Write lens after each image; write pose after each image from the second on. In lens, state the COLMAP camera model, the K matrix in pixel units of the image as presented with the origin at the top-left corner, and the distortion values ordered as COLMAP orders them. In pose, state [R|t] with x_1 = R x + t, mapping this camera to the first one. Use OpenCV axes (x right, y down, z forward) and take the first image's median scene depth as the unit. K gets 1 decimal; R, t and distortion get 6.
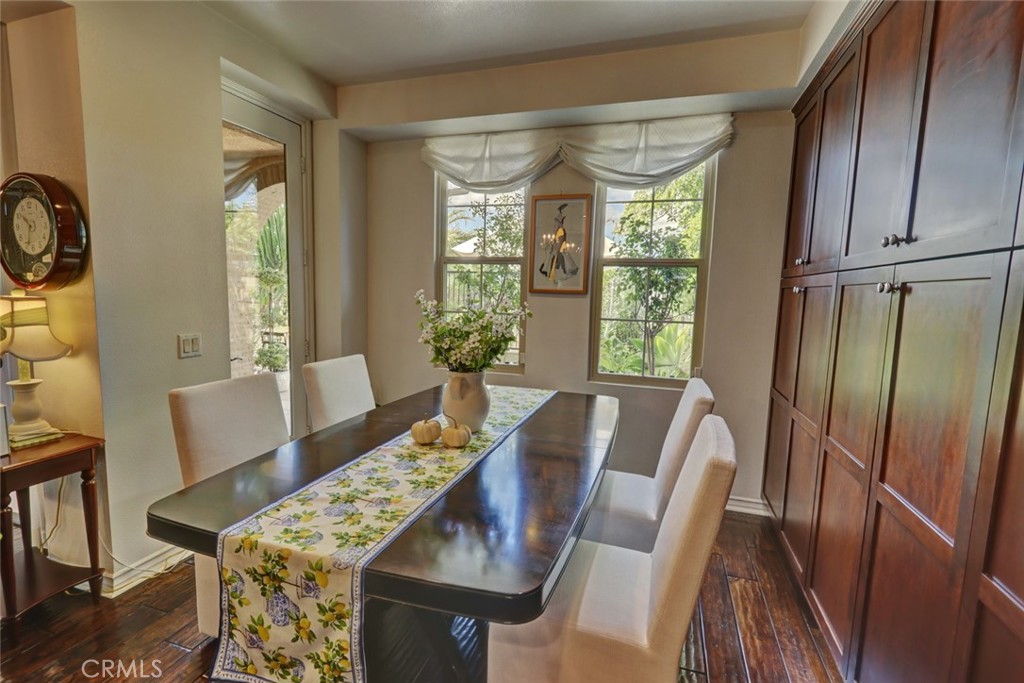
lens RADIAL K [[470.2, 0, 510.0], [0, 470.2, 343.0], [0, 0, 1]] dist [0.000961, 0.000063]
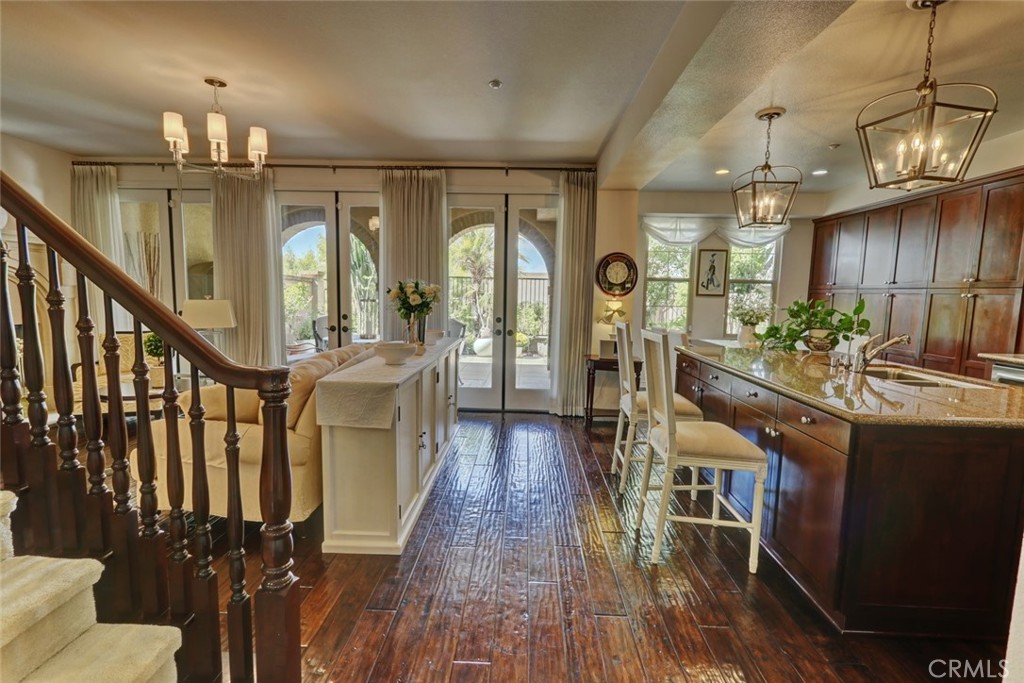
lens RADIAL K [[470.2, 0, 511.4], [0, 470.2, 341.2], [0, 0, 1]] dist [0.000961, 0.000063]
pose [[0.955289, -0.037288, 0.293314, -1.383906], [0.037659, 0.999281, 0.004385, 0.053160], [-0.293267, 0.006857, 0.956006, -0.743244]]
